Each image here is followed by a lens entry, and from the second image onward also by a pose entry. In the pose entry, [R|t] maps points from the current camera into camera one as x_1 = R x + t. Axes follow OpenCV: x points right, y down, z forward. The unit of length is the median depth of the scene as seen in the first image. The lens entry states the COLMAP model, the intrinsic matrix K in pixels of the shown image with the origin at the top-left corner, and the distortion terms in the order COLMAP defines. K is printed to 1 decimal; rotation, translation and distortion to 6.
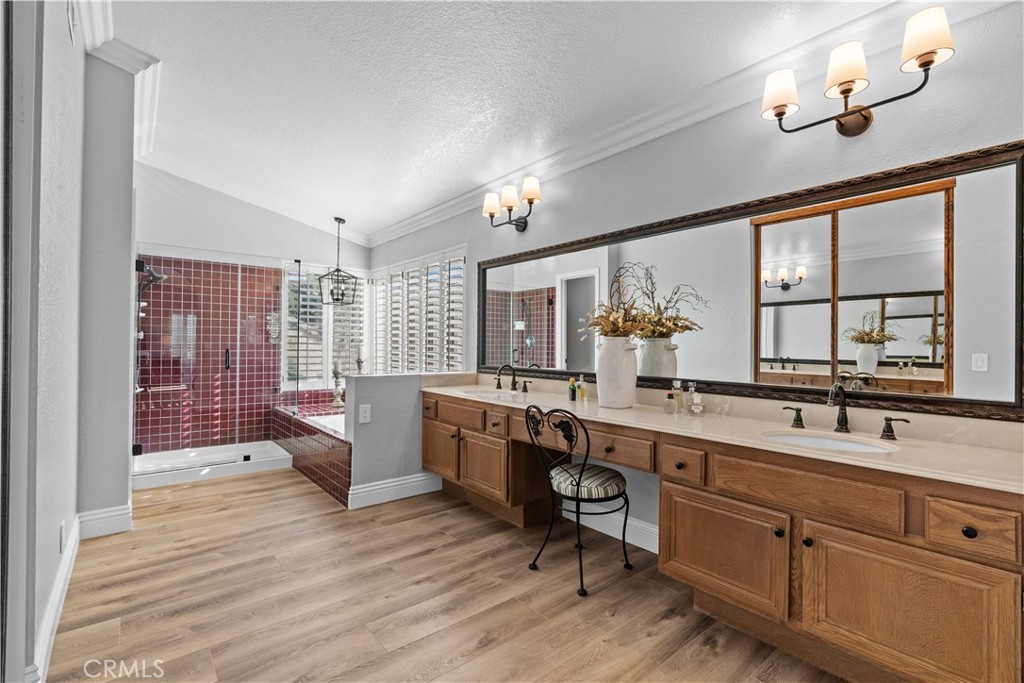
lens RADIAL K [[472.0, 0, 516.5], [0, 472.0, 336.5], [0, 0, 1]] dist [0.000967, 0.000407]
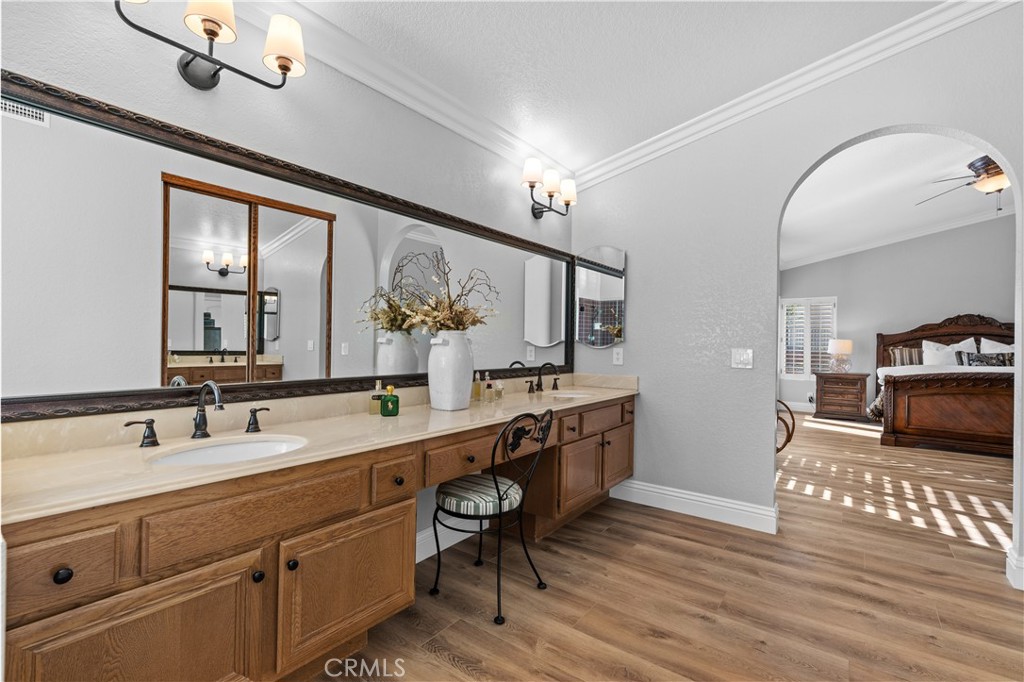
lens RADIAL K [[464.5, 0, 511.9], [0, 464.5, 342.1], [0, 0, 1]] dist [-0.000244, 0.000551]
pose [[-0.246209, 0.009583, 0.969169, -0.745831], [-0.009897, 0.999874, -0.012401, 0.037407], [-0.969166, -0.012646, -0.246084, 1.219530]]
